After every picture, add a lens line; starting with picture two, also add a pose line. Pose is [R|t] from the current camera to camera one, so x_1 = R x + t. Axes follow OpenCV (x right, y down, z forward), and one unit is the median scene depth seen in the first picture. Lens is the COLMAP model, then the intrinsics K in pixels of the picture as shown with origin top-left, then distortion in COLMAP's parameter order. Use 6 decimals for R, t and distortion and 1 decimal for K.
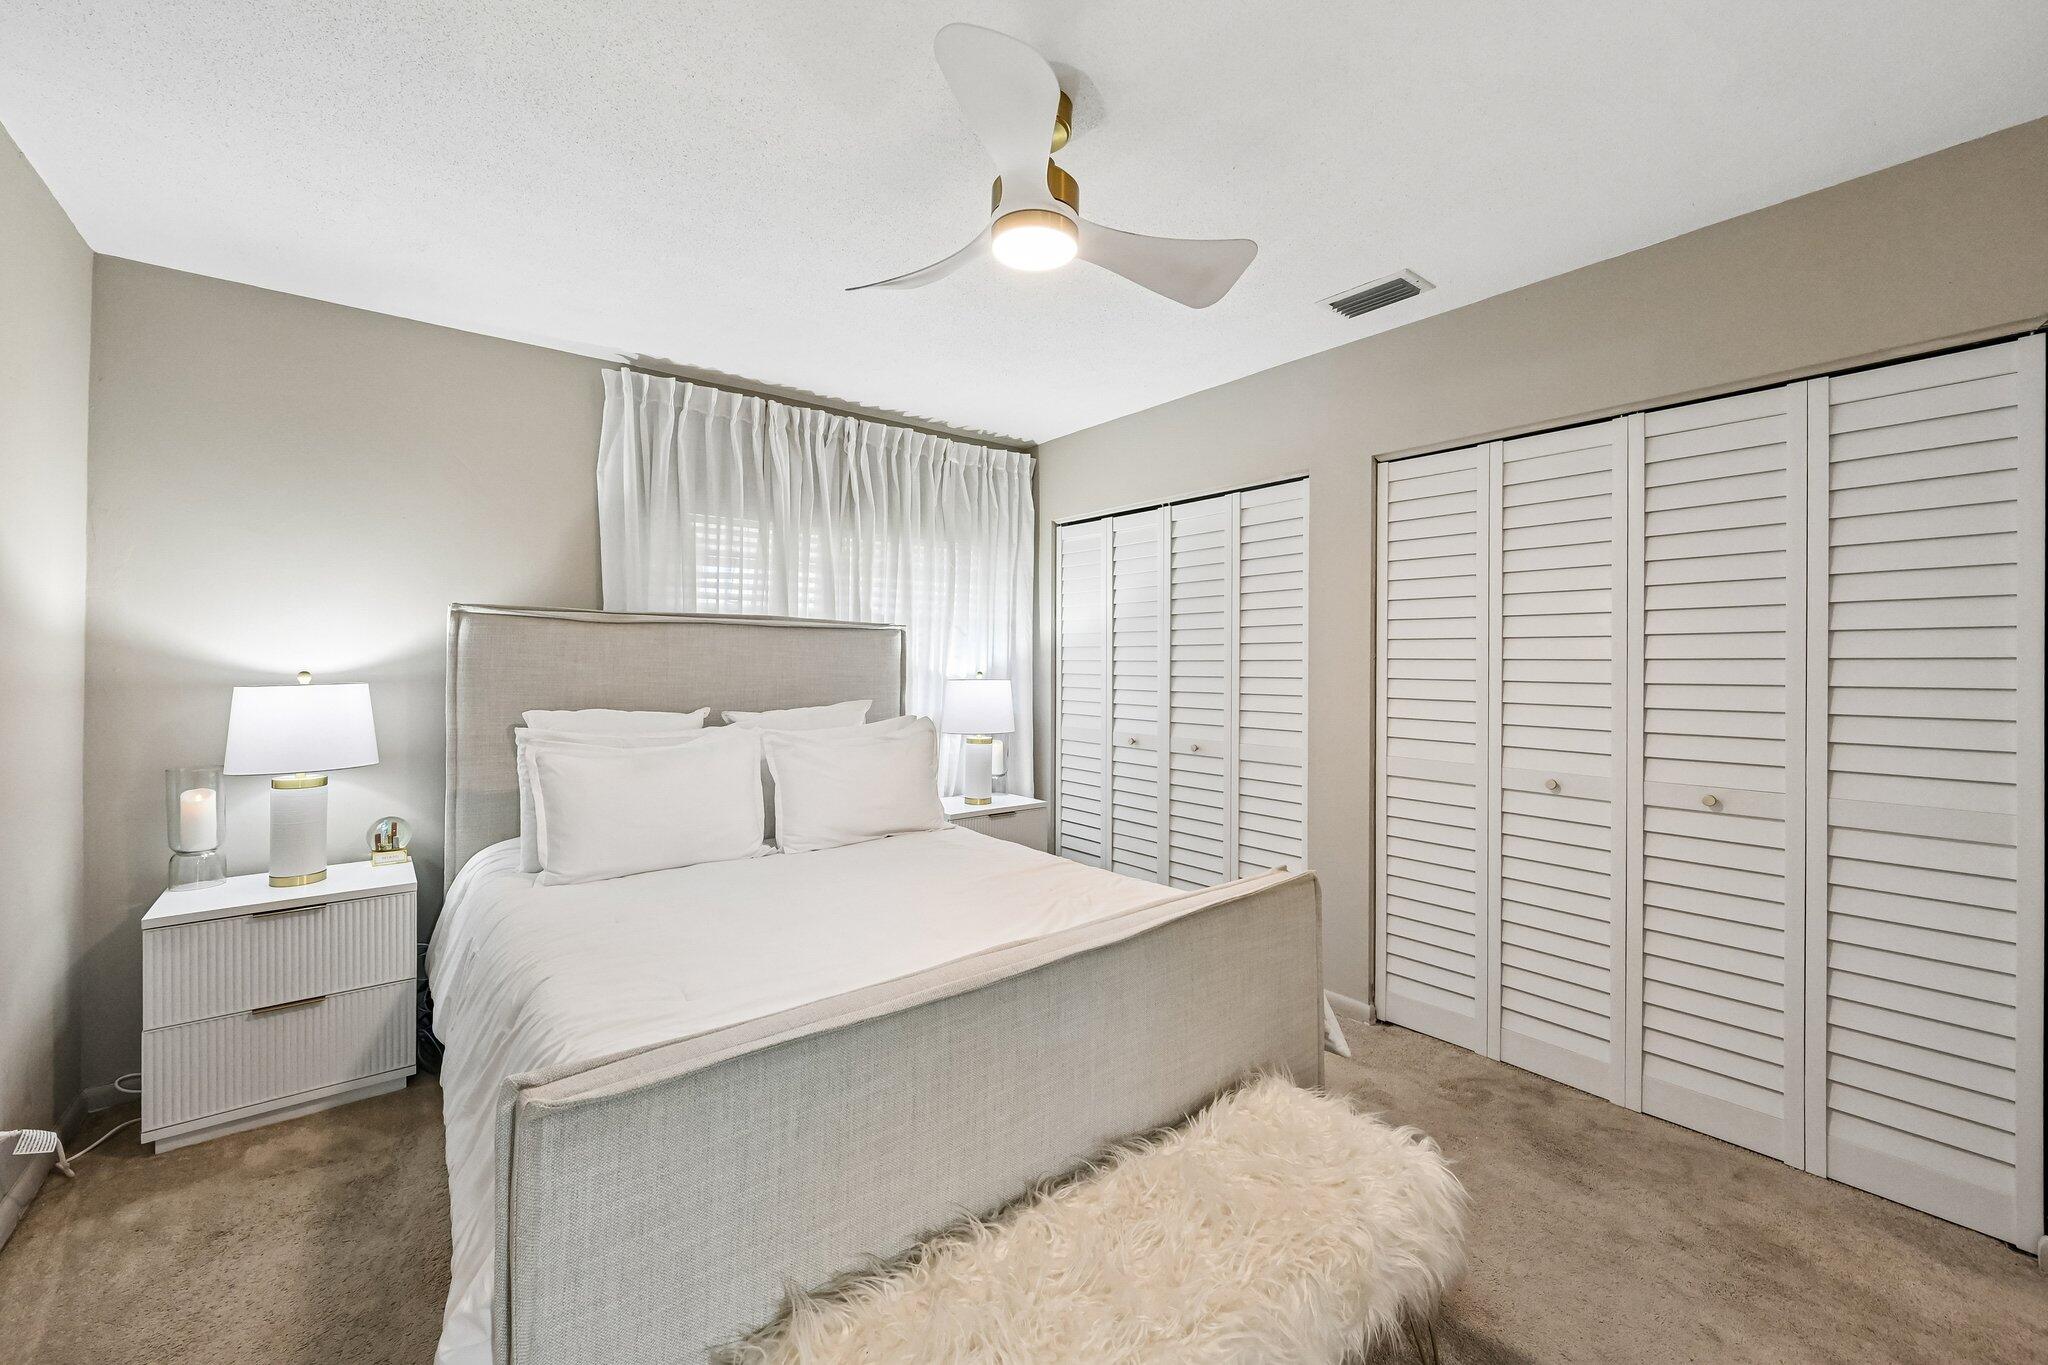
lens RADIAL K [[811.4, 0, 1016.1], [0, 811.4, 668.8], [0, 0, 1]] dist [0.006705, -0.000202]
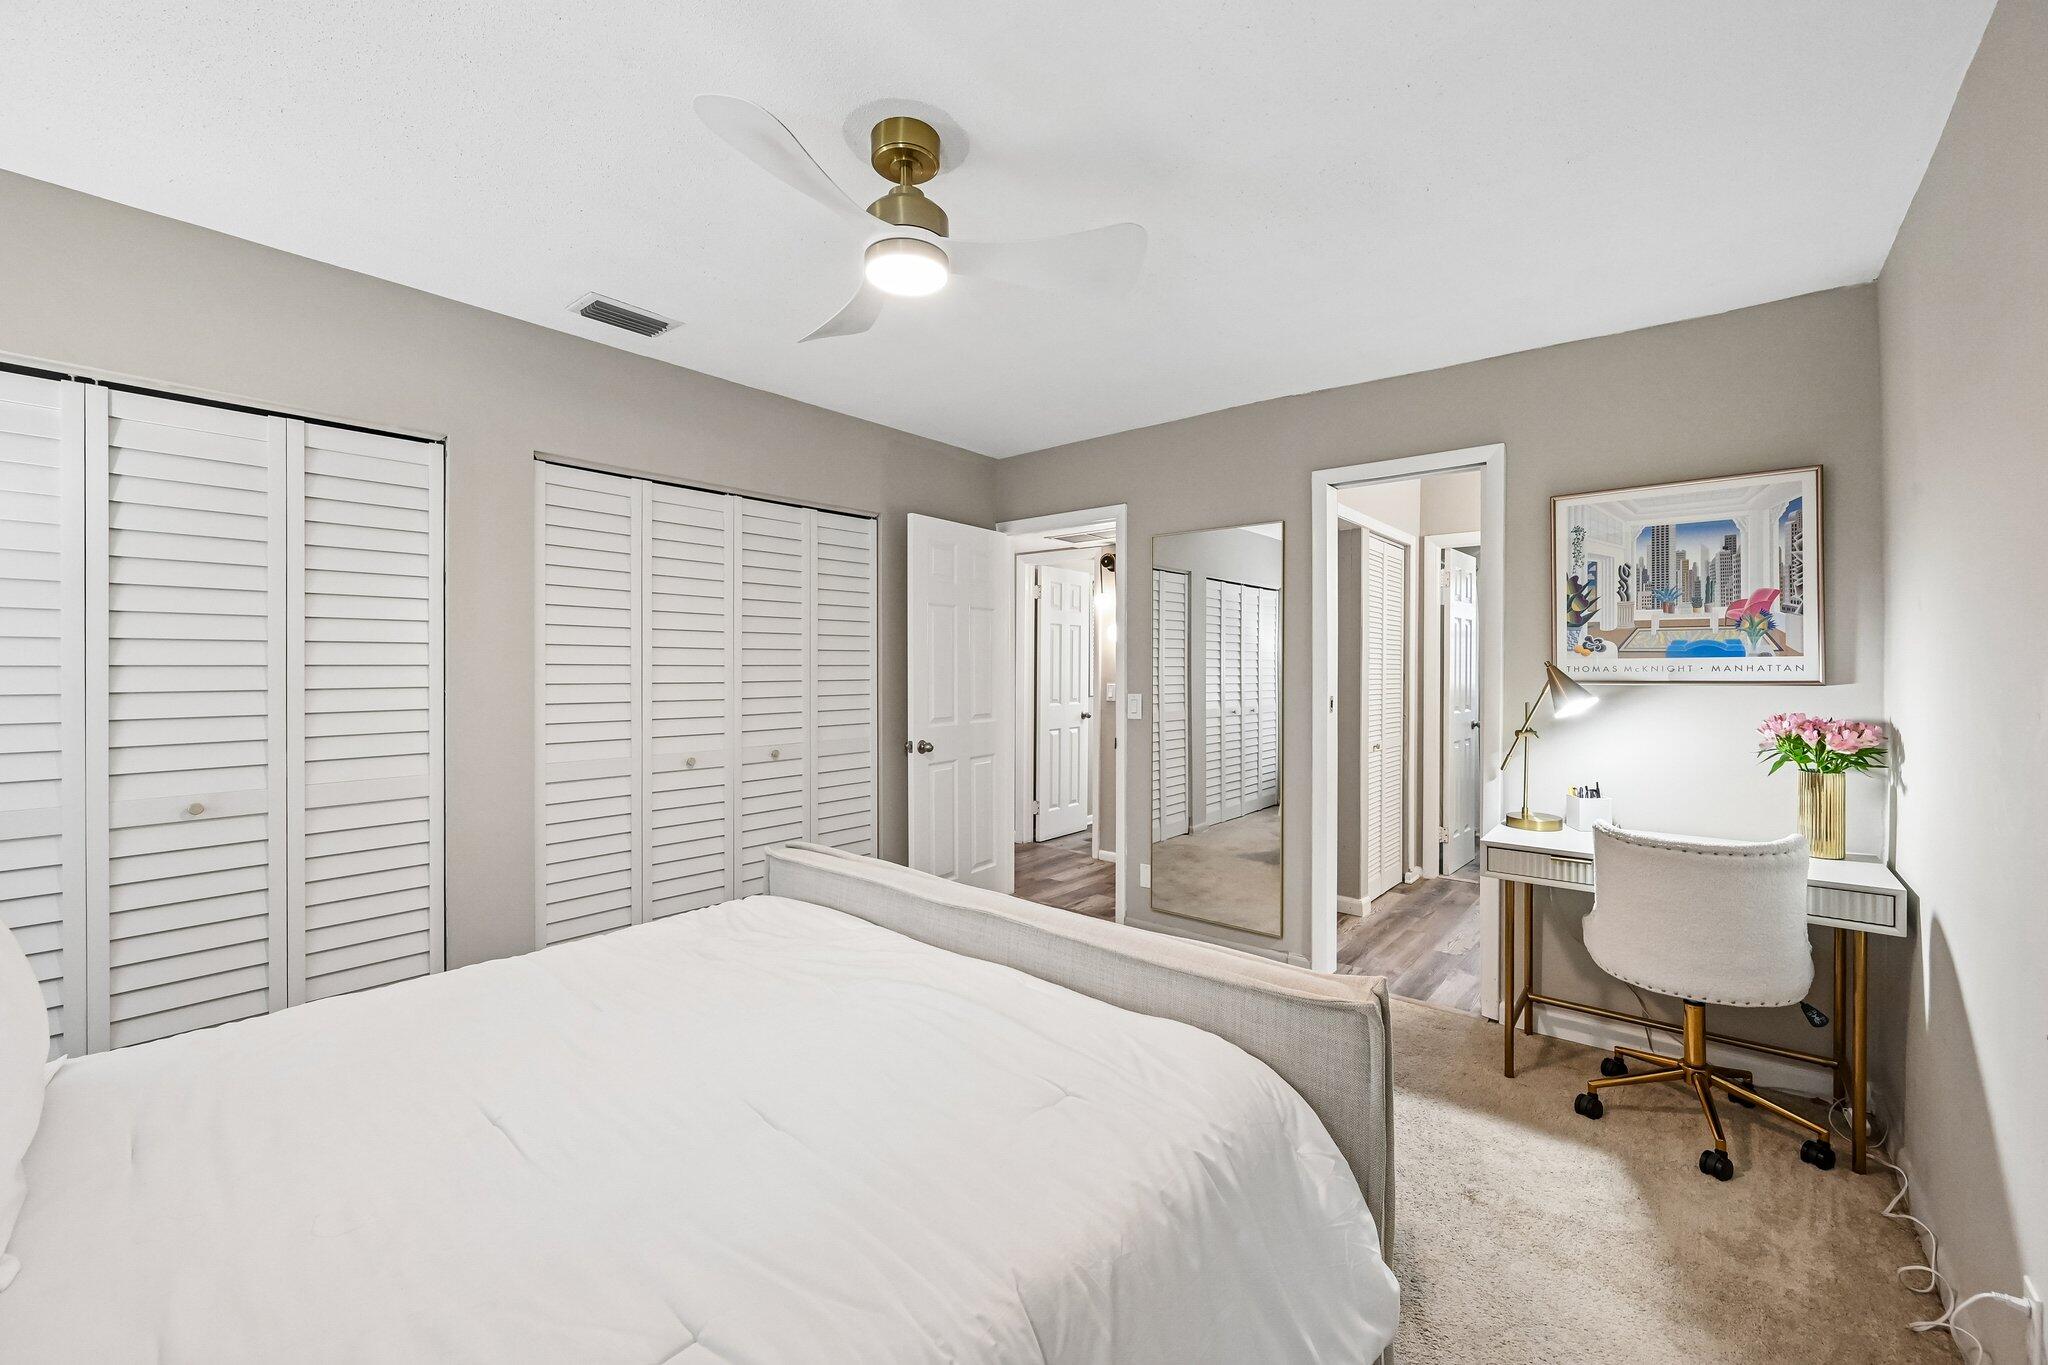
lens RADIAL K [[811.4, 0, 1010.3], [0, 811.4, 671.4], [0, 0, 1]] dist [0.006705, -0.000202]
pose [[-0.189543, -0.011242, 0.981808, -0.714674], [0.002572, 0.999925, 0.011946, -0.016386], [-0.981869, 0.004790, -0.189500, 0.752155]]
